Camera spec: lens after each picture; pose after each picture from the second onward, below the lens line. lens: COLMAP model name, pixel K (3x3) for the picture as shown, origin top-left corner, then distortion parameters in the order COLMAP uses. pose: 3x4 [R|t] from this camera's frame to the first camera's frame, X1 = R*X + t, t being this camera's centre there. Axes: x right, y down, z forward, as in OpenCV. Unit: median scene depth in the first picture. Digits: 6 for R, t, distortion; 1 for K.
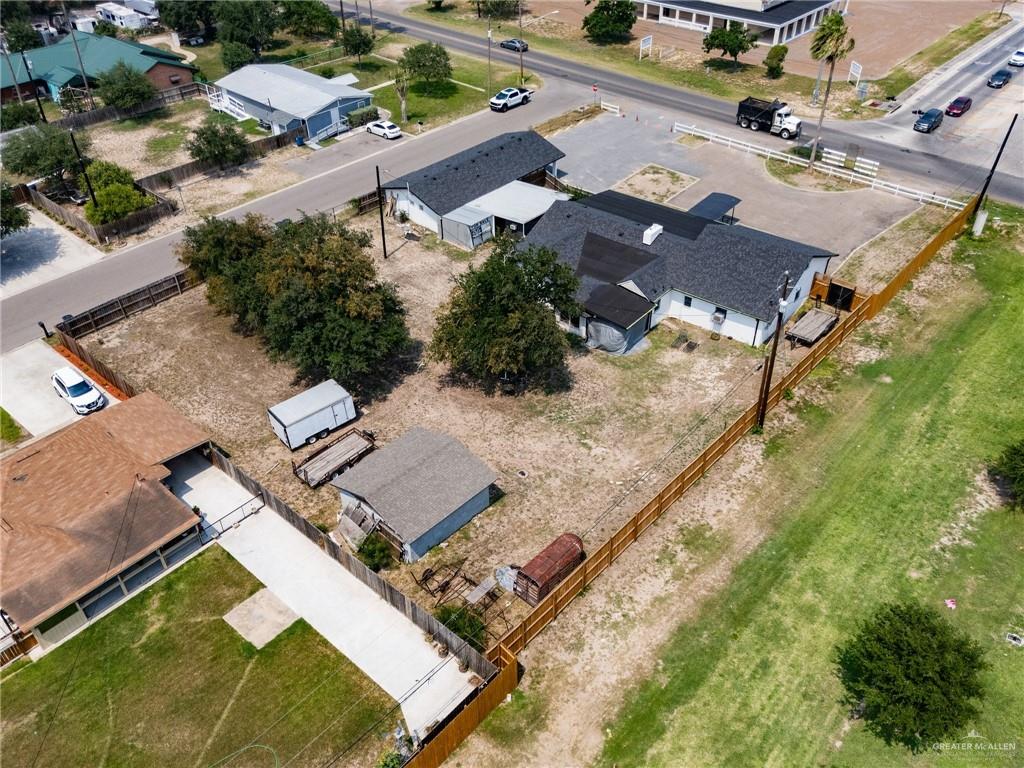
lens RADIAL K [[831.3, 0, 522.2], [0, 831.3, 401.9], [0, 0, 1]] dist [0.069341, -0.079431]
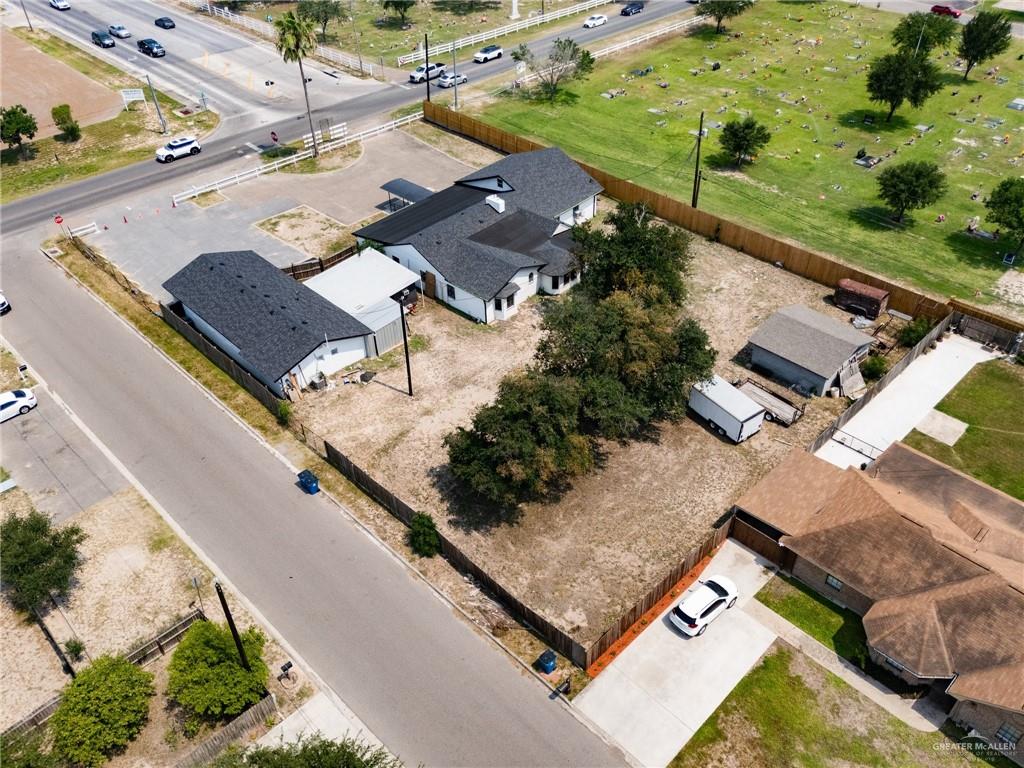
lens RADIAL K [[832.7, 0, 529.1], [0, 832.7, 385.4], [0, 0, 1]] dist [0.057481, -0.055131]
pose [[0.066138, -0.625995, 0.777017, -0.784634], [0.630319, 0.629885, 0.453809, -0.472370], [-0.773514, 0.459755, 0.436236, 0.509815]]
